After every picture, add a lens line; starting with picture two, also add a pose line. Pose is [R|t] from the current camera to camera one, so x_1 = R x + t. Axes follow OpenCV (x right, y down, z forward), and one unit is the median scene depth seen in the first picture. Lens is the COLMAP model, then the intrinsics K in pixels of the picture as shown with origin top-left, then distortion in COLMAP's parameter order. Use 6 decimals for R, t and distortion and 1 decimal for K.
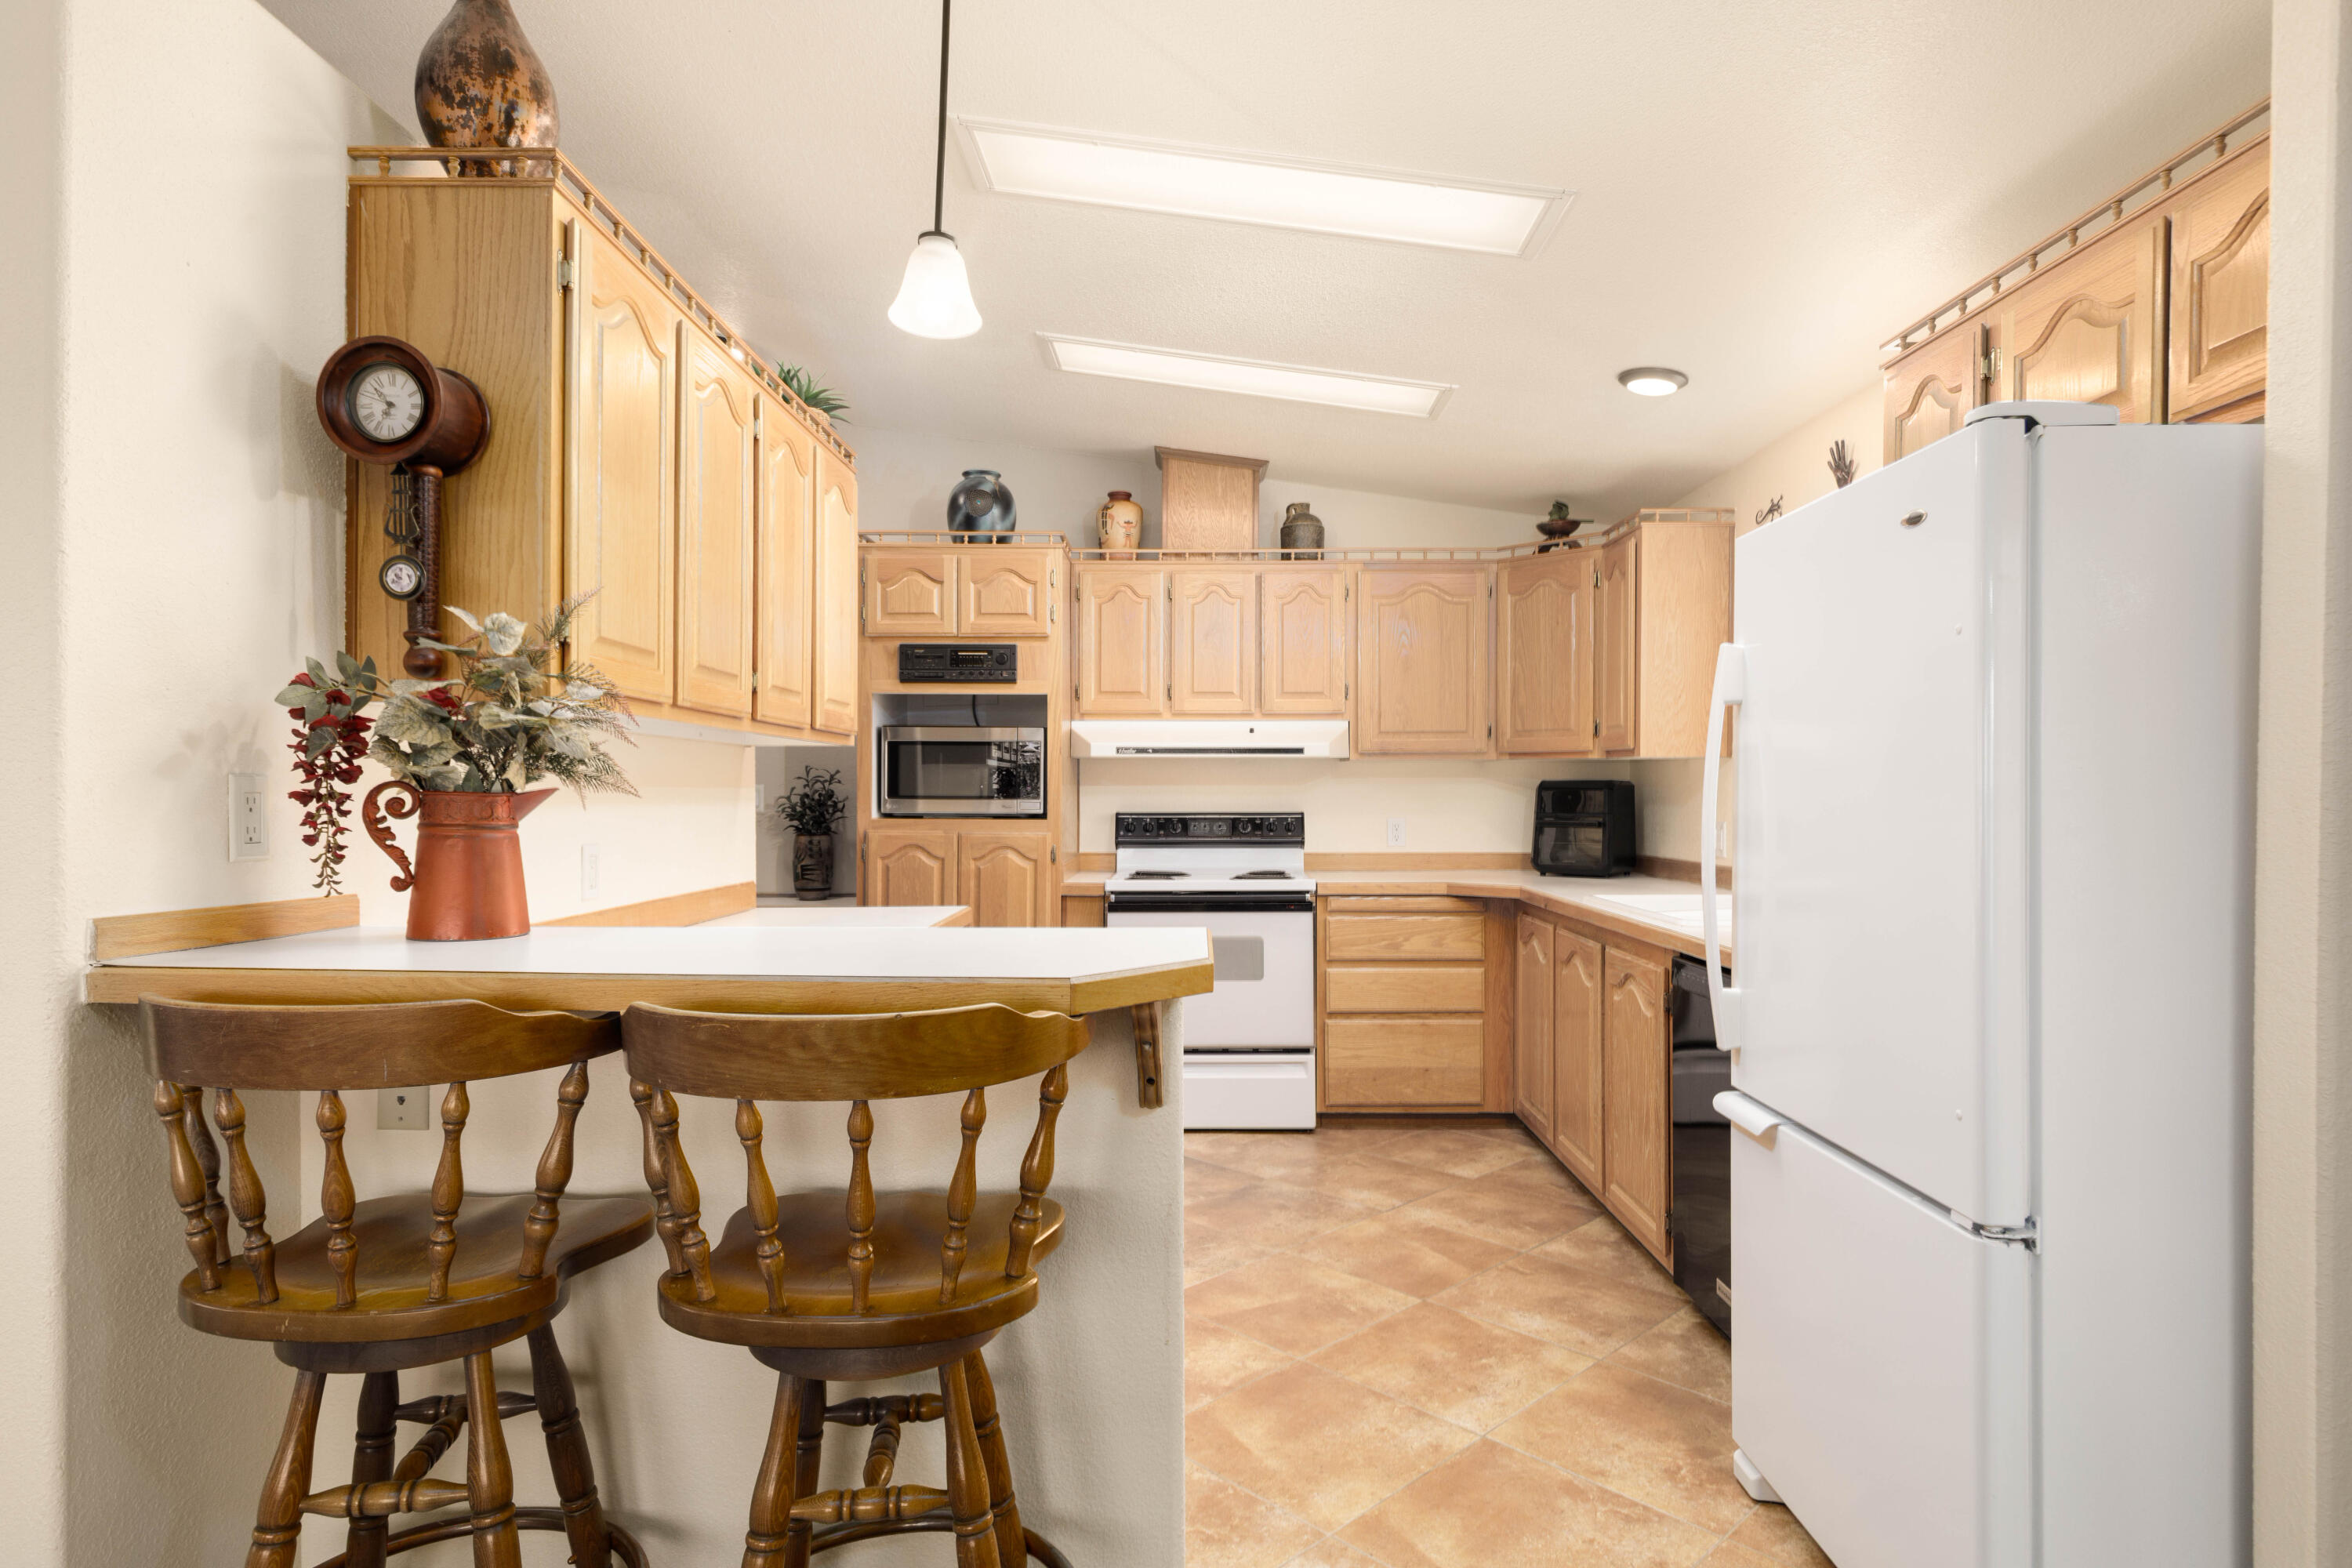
lens RADIAL K [[1305.2, 0, 1188.1], [0, 1305.2, 794.2], [0, 0, 1]] dist [0.013354, -0.000227]
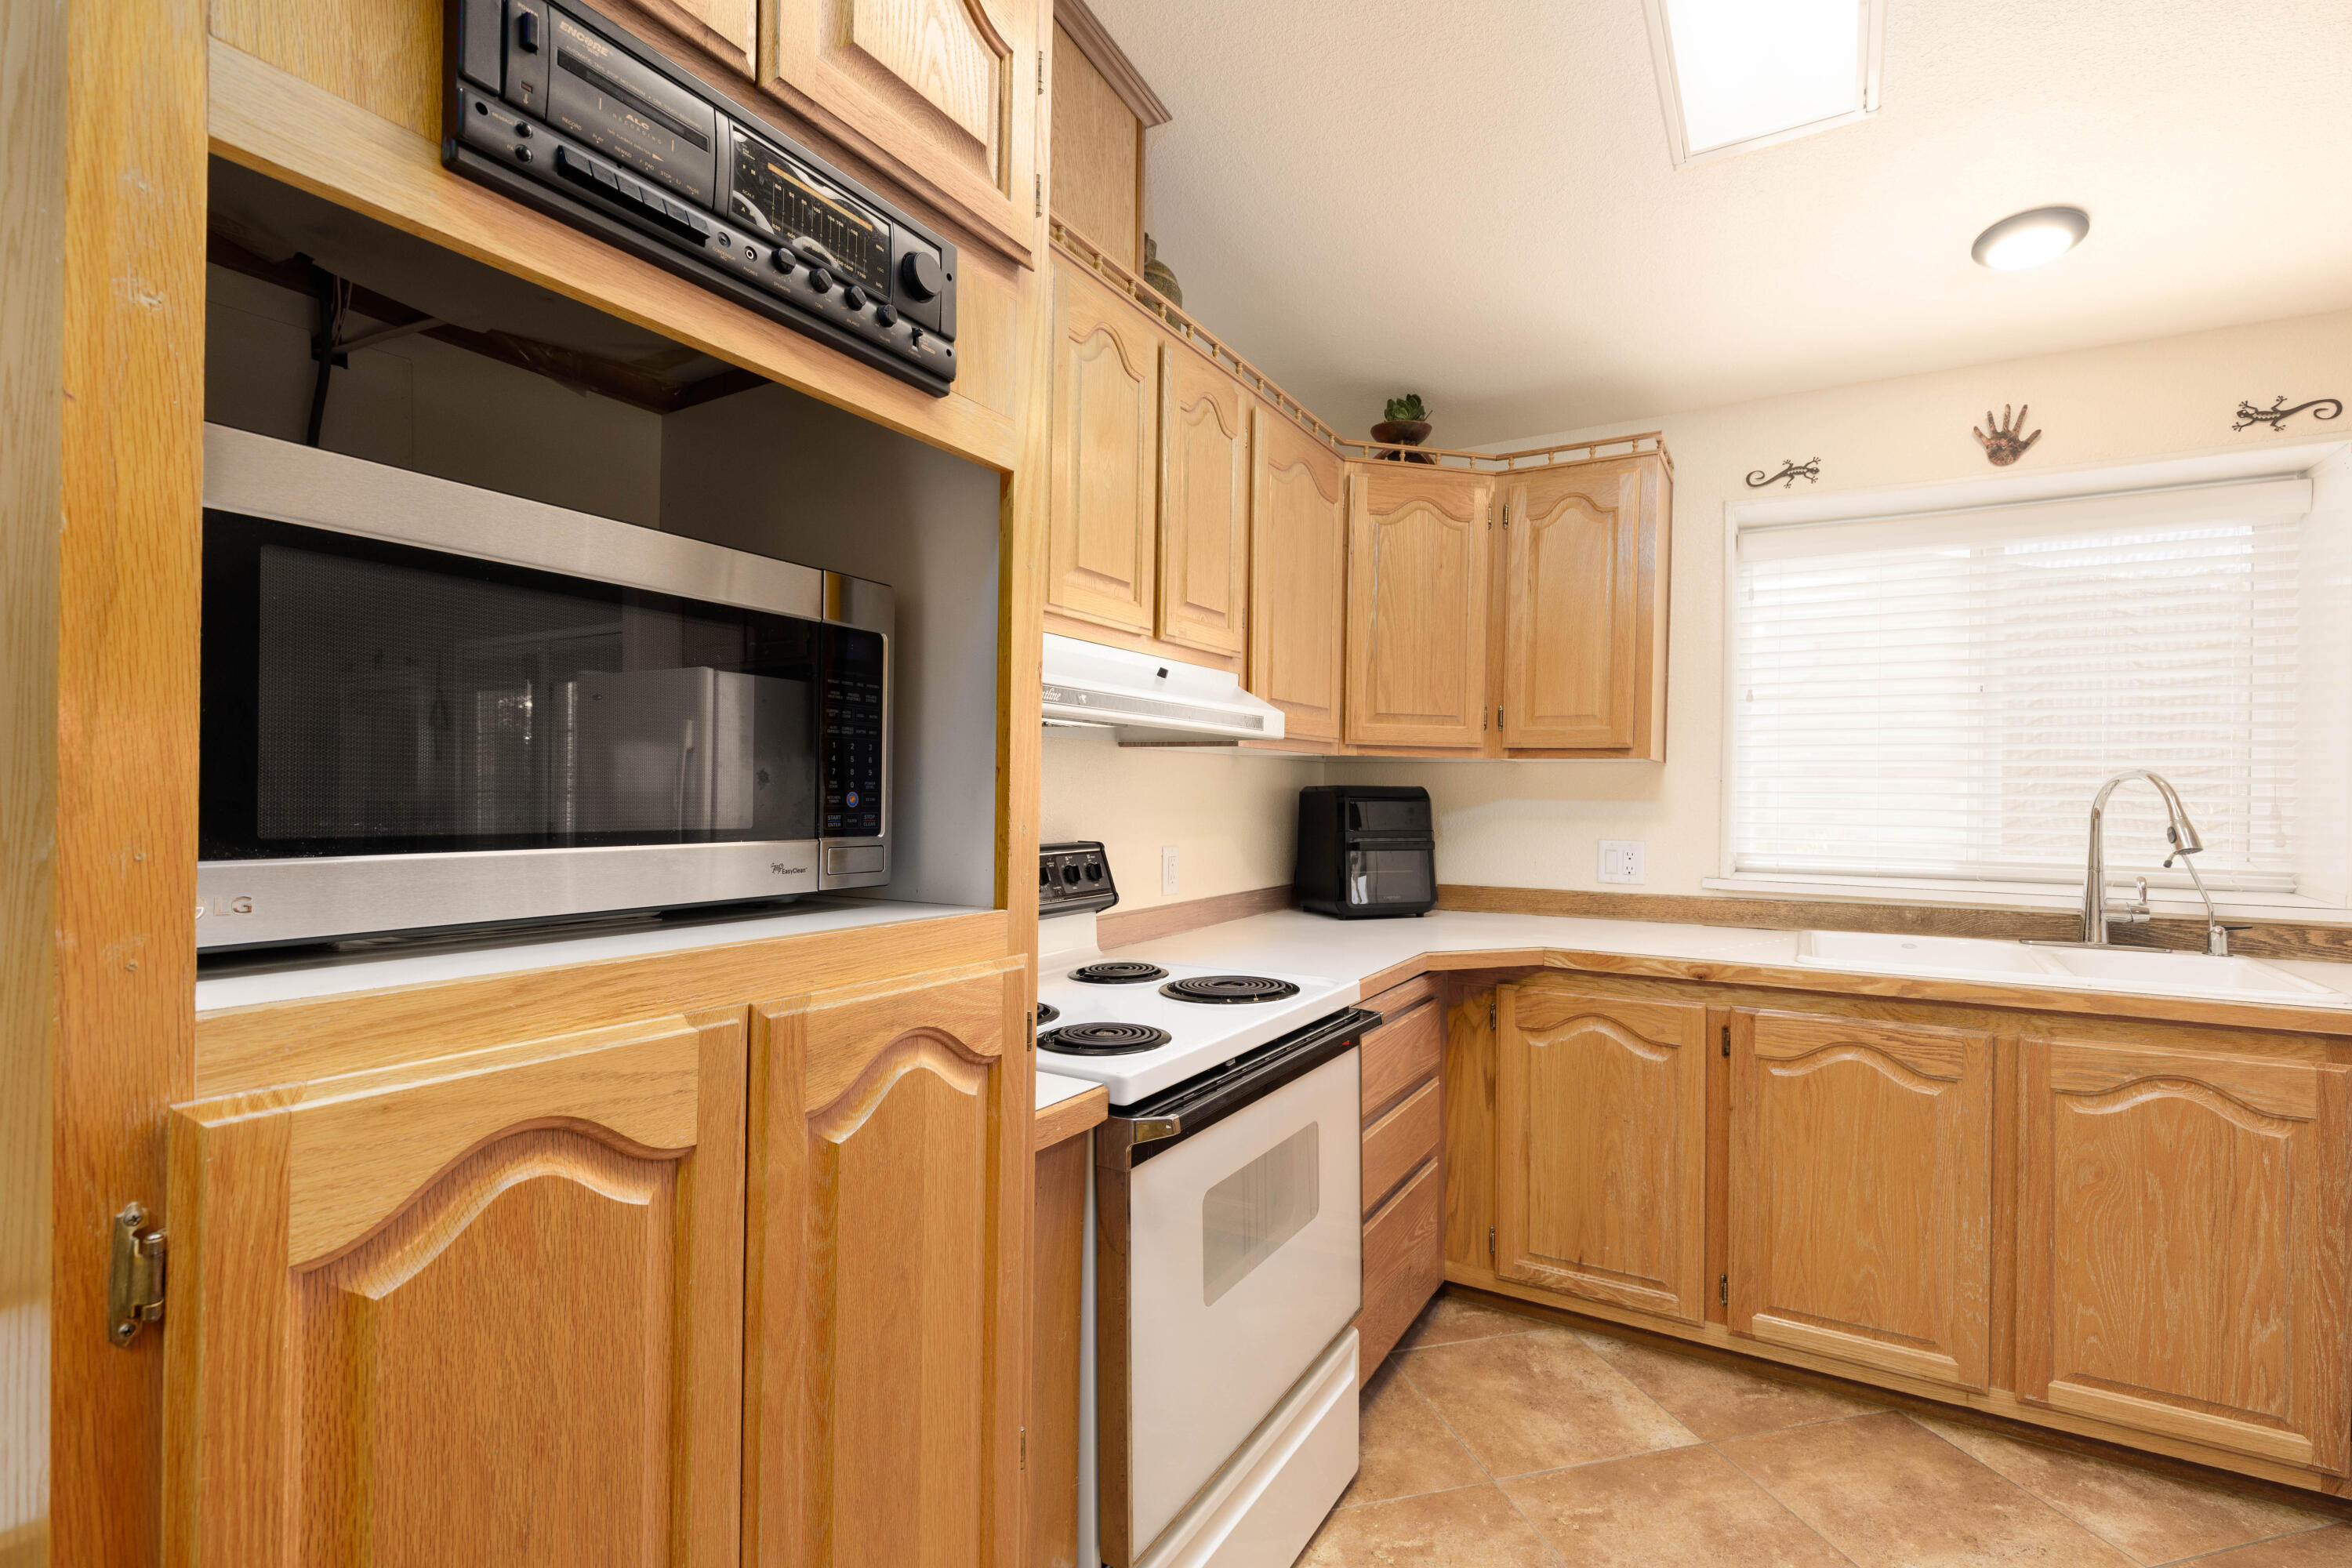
lens RADIAL K [[1050.9, 0, 1191.4], [0, 1050.9, 793.0], [0, 0, 1]] dist [0.001207, 0.000208]
pose [[0.483197, 0.004940, 0.875498, -0.368676], [-0.010582, 0.999944, 0.000198, -0.007570], [-0.875448, -0.009360, 0.483222, 1.089072]]
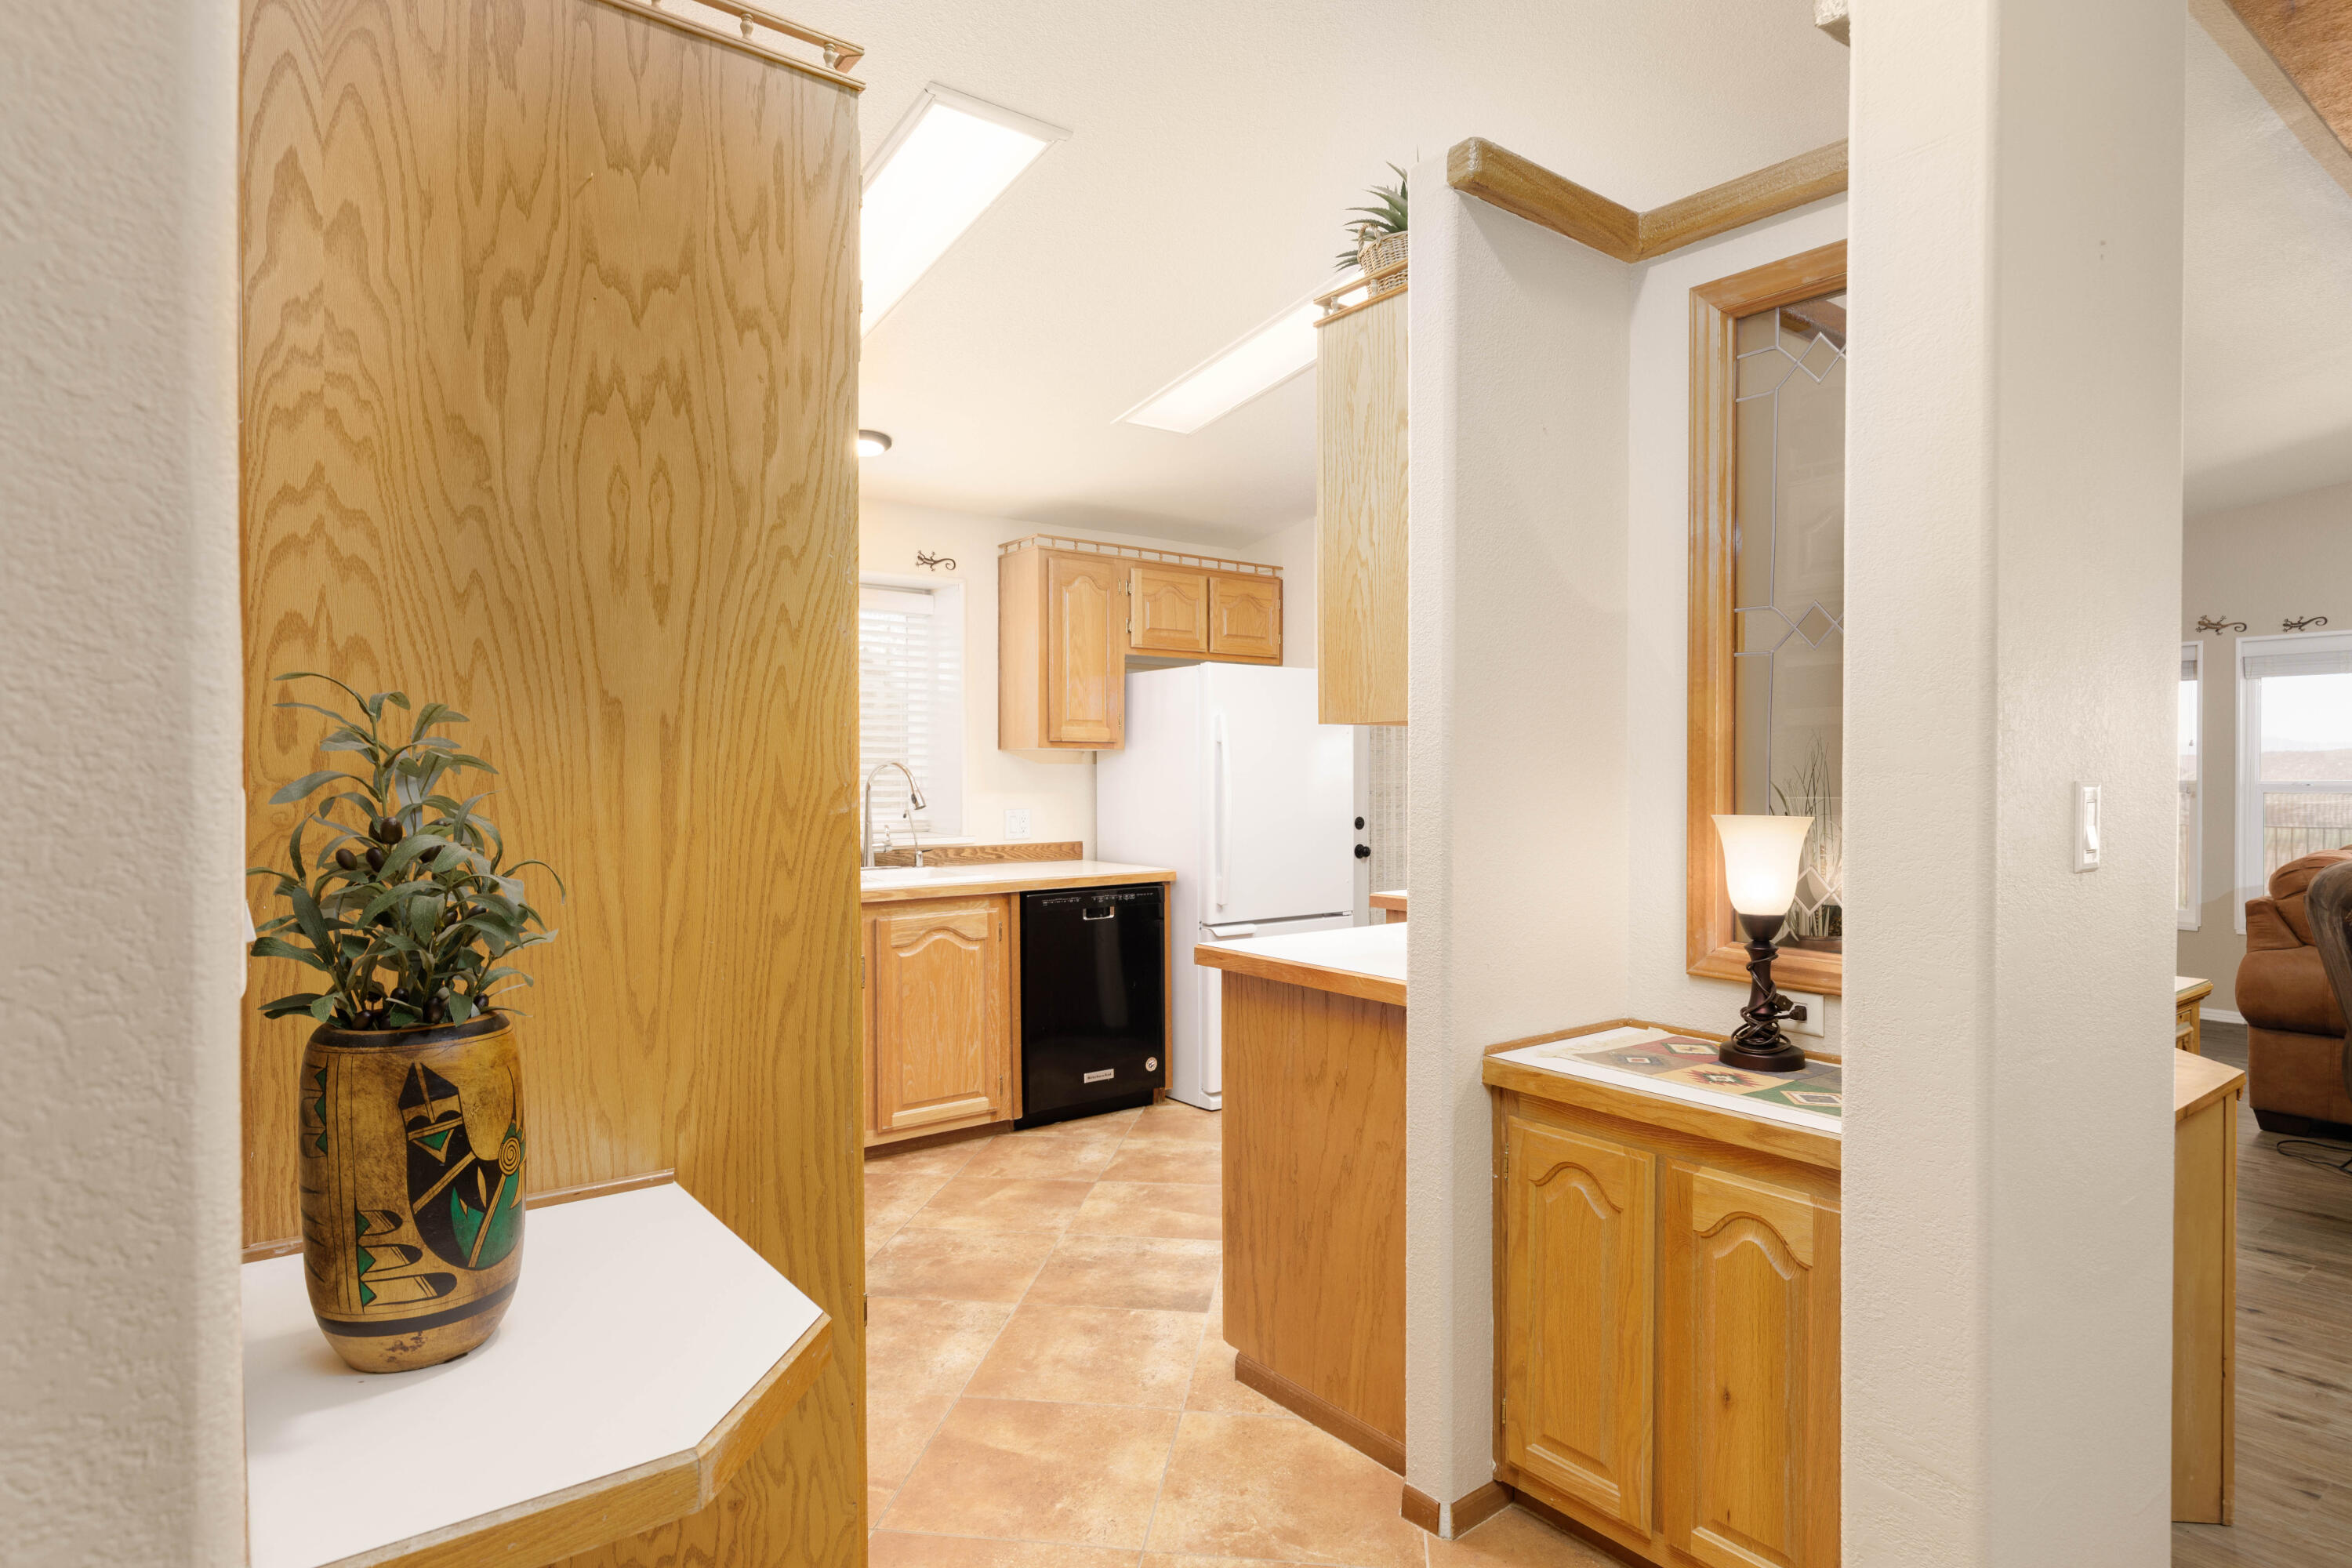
lens RADIAL K [[1305.2, 0, 1188.1], [0, 1305.2, 794.2], [0, 0, 1]] dist [0.013354, -0.000227]
pose [[-0.631603, -0.005487, 0.775273, -0.745537], [0.006328, 0.999905, 0.012232, -0.008325], [-0.775266, 0.012632, -0.631508, 1.485392]]
